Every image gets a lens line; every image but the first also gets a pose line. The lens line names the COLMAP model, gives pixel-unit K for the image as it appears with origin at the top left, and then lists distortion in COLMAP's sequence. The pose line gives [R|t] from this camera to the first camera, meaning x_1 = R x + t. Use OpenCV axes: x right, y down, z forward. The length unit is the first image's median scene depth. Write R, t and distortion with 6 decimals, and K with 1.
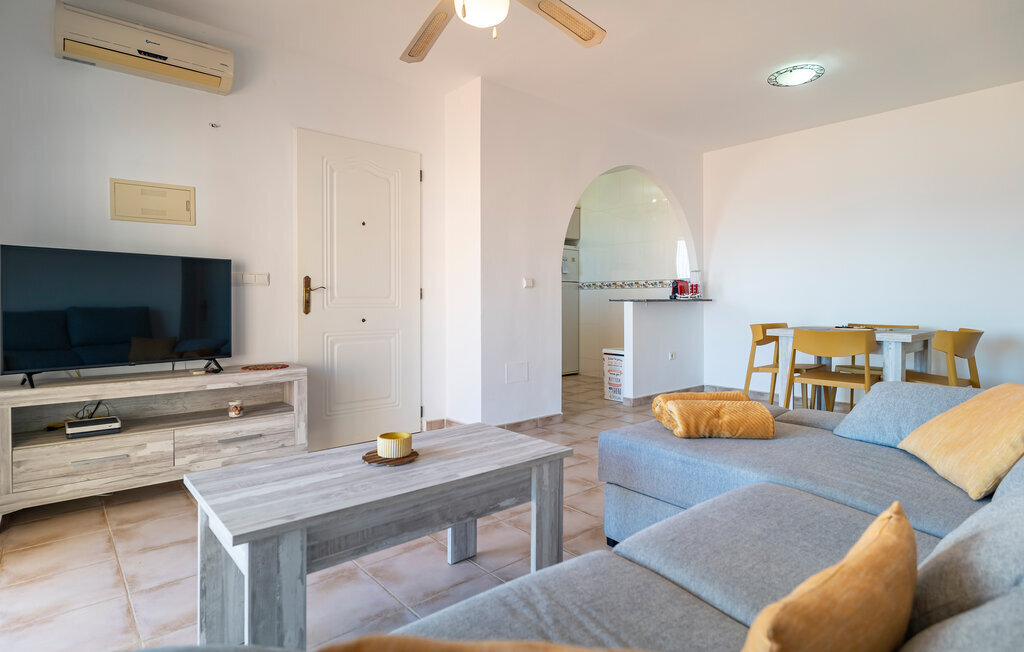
lens RADIAL K [[540.6, 0, 512.5], [0, 540.6, 308.9], [0, 0, 1]] dist [-0.000900, -0.000088]
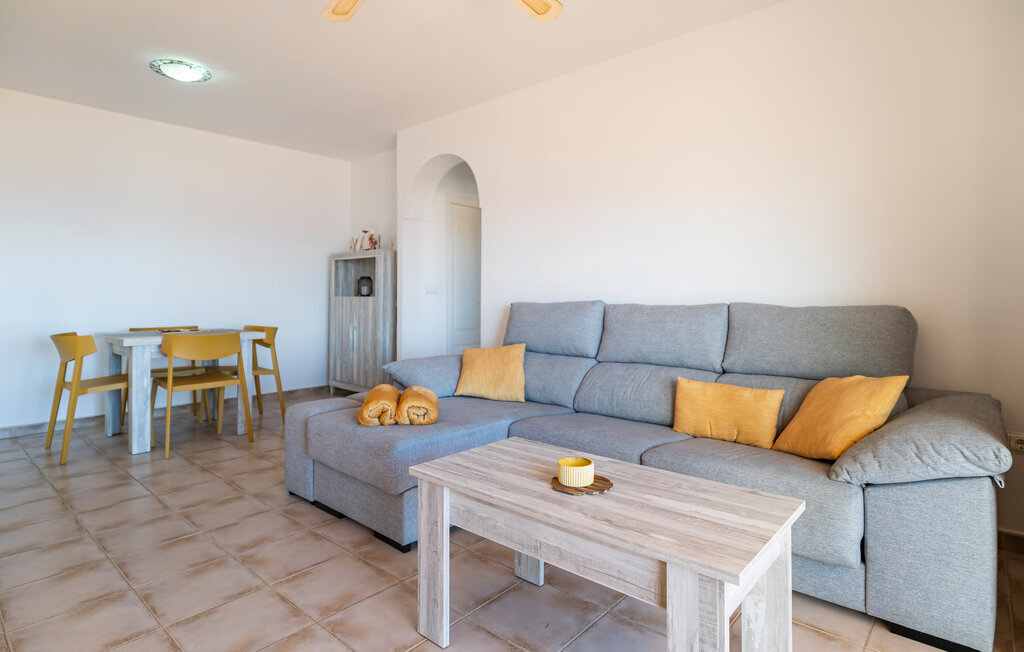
lens RADIAL K [[540.6, 0, 512.5], [0, 540.6, 308.9], [0, 0, 1]] dist [-0.000900, -0.000088]
pose [[-0.145019, -0.020327, 0.989220, -1.237691], [0.016886, 0.999592, 0.023016, -0.057723], [-0.989285, 0.020042, -0.144616, 1.371858]]
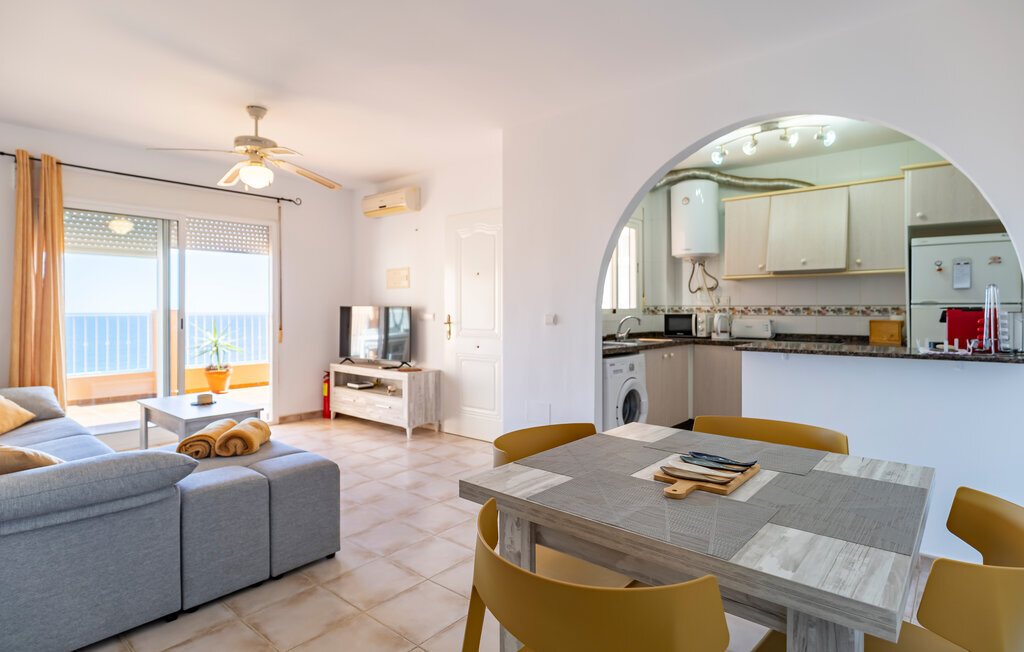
lens RADIAL K [[540.6, 0, 512.5], [0, 540.6, 308.9], [0, 0, 1]] dist [-0.000900, -0.000088]
pose [[0.160306, -0.005155, -0.987054, 2.610646], [-0.019220, 0.999780, -0.008343, -0.153209], [0.986880, 0.020309, 0.160172, 2.172138]]
